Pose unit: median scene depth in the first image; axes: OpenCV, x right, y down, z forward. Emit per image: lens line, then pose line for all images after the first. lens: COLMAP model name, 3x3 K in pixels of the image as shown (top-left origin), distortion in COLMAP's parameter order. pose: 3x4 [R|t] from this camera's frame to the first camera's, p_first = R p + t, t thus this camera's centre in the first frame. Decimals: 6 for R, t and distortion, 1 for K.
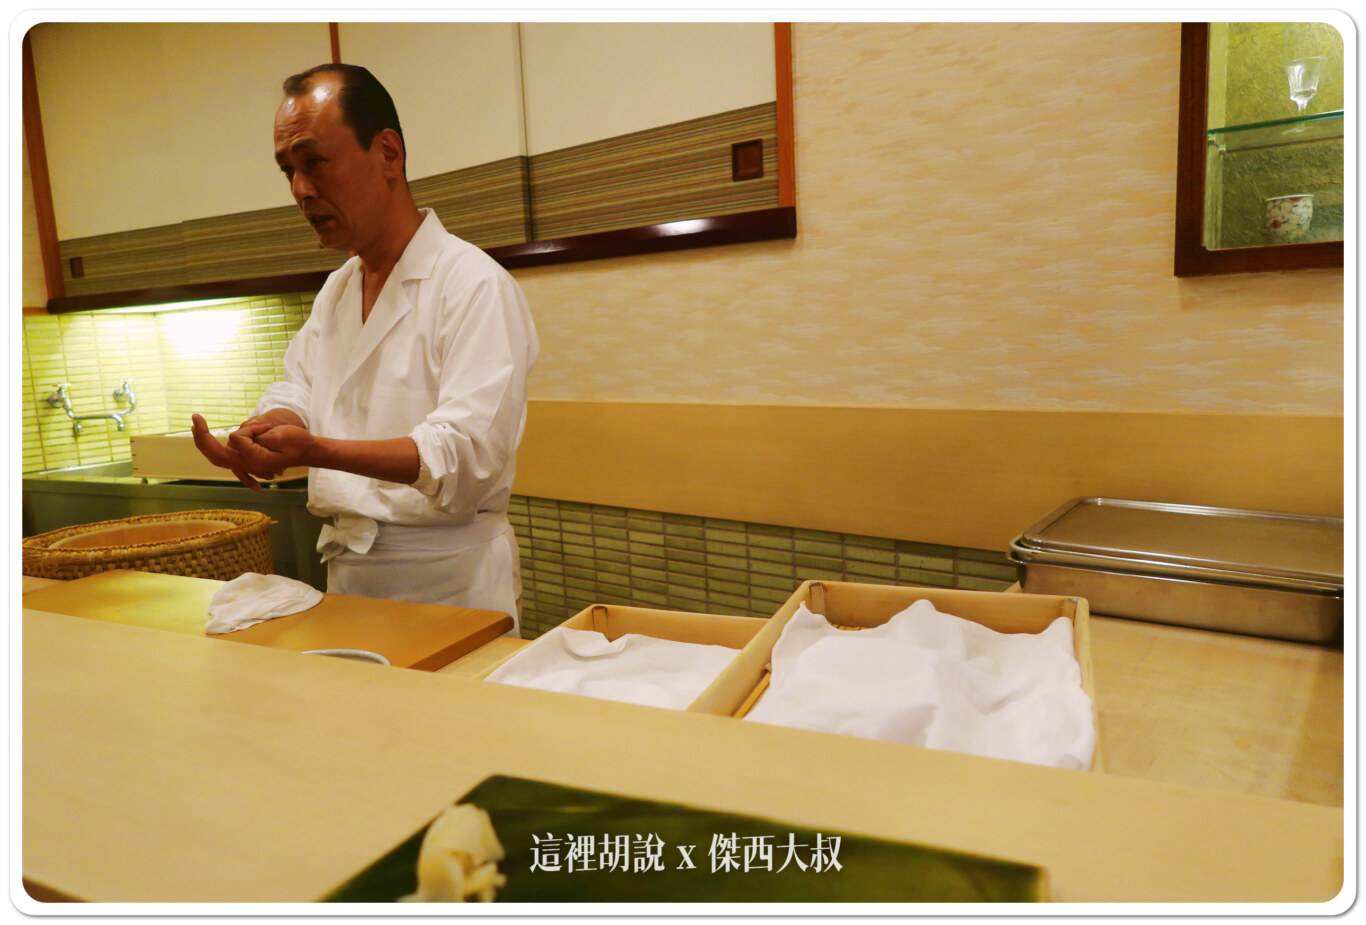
lens RADIAL K [[885.0, 0, 688.4], [0, 885.0, 465.6], [0, 0, 1]] dist [-0.026558, 0.008857]
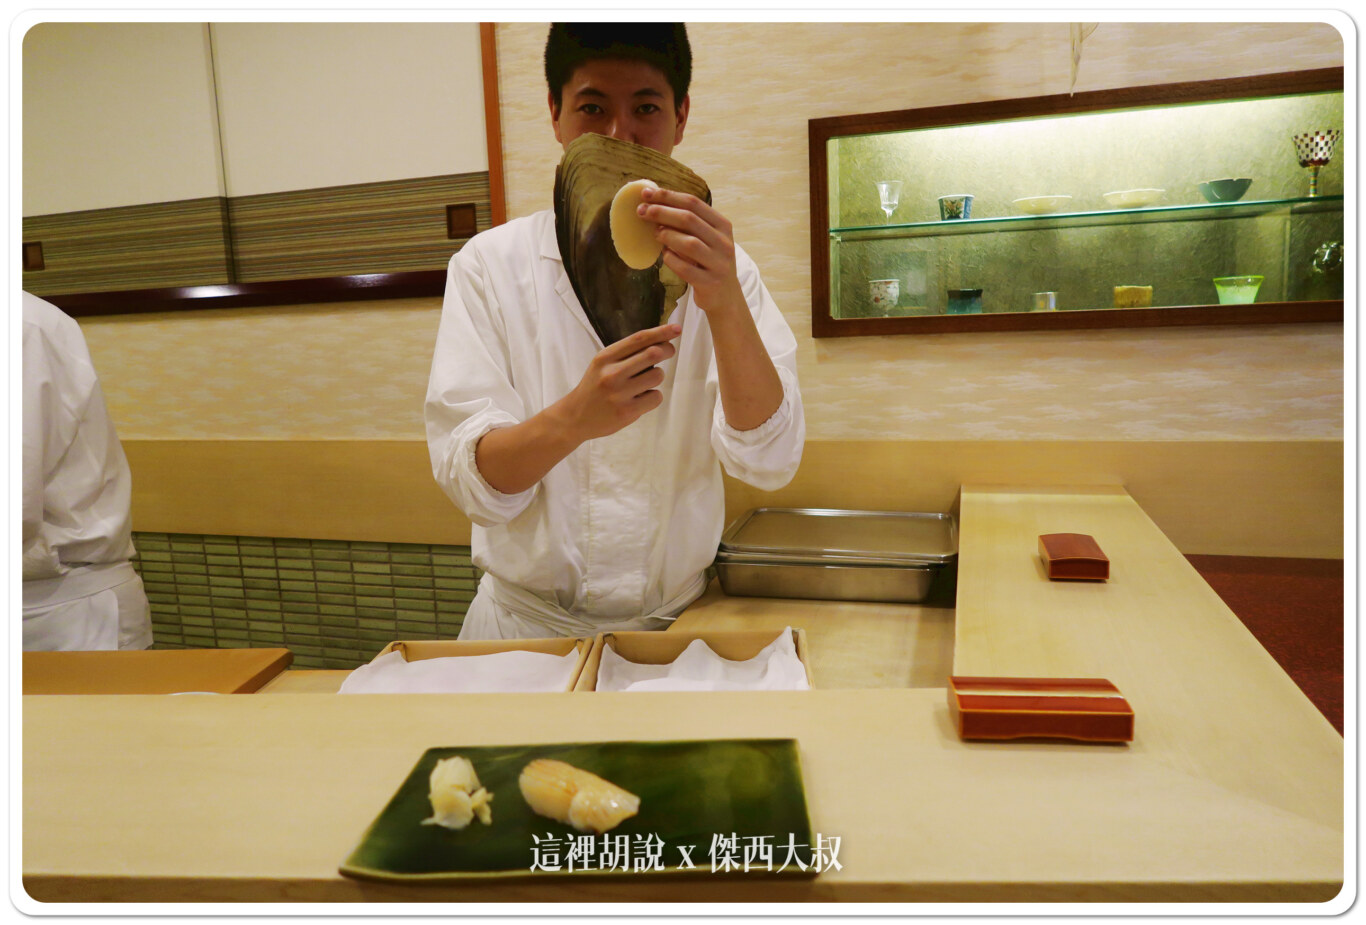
lens RADIAL K [[885.0, 0, 669.0], [0, 885.0, 472.6], [0, 0, 1]] dist [-0.026558, 0.008857]
pose [[0.935158, -0.048759, 0.350860, -0.121381], [0.050701, 0.998707, 0.003656, -0.026563], [-0.350584, 0.014370, 0.936421, -0.163713]]
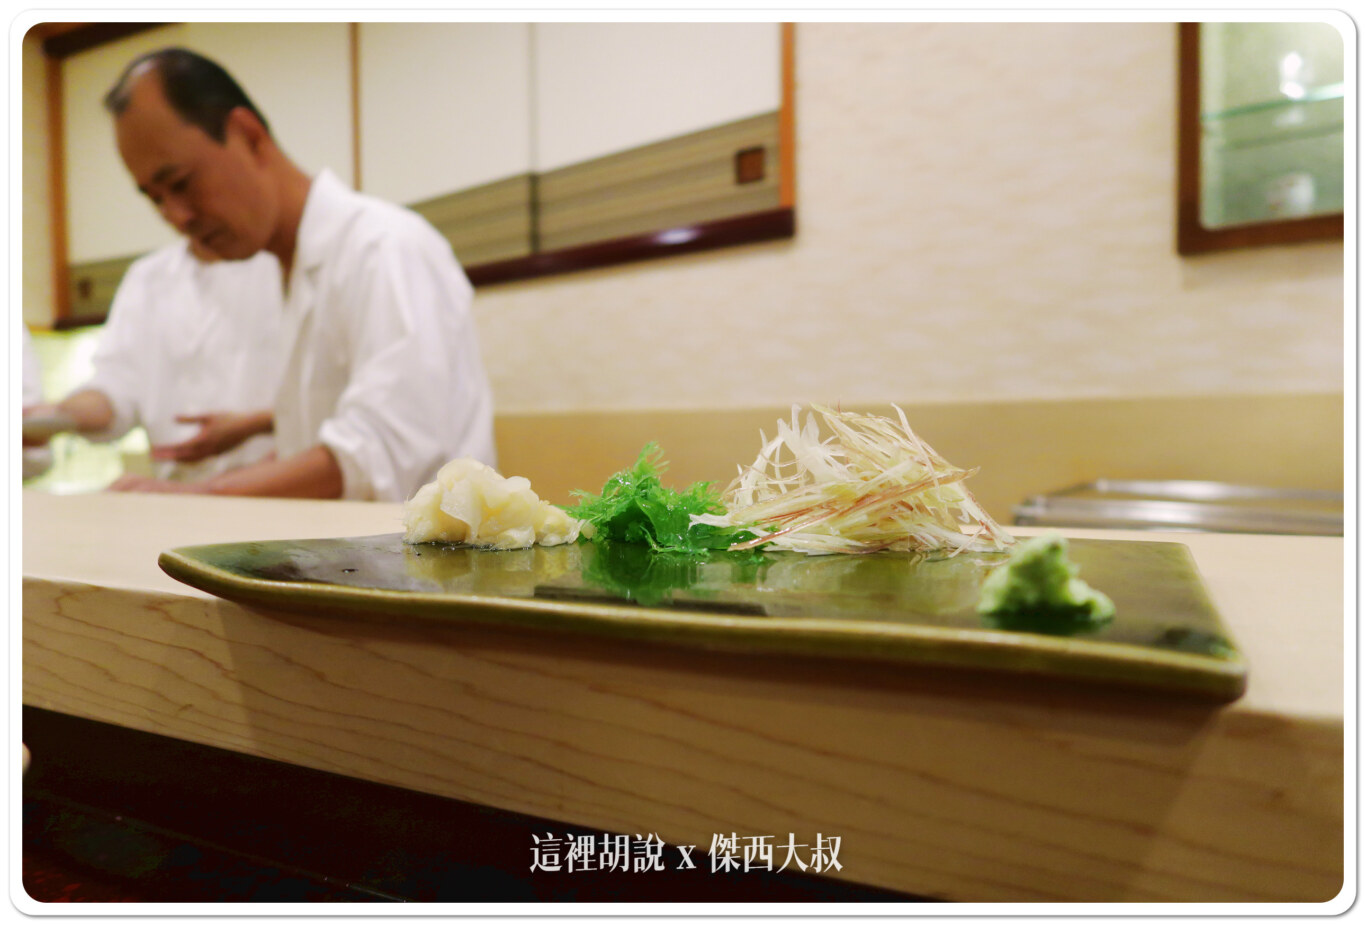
lens RADIAL K [[885.0, 0, 685.7], [0, 885.0, 467.0], [0, 0, 1]] dist [-0.026558, 0.008857]
pose [[0.999468, 0.032393, -0.003818, 0.010746], [-0.032614, 0.994183, -0.102648, 0.135220], [0.000470, 0.102718, 0.994710, 0.034664]]
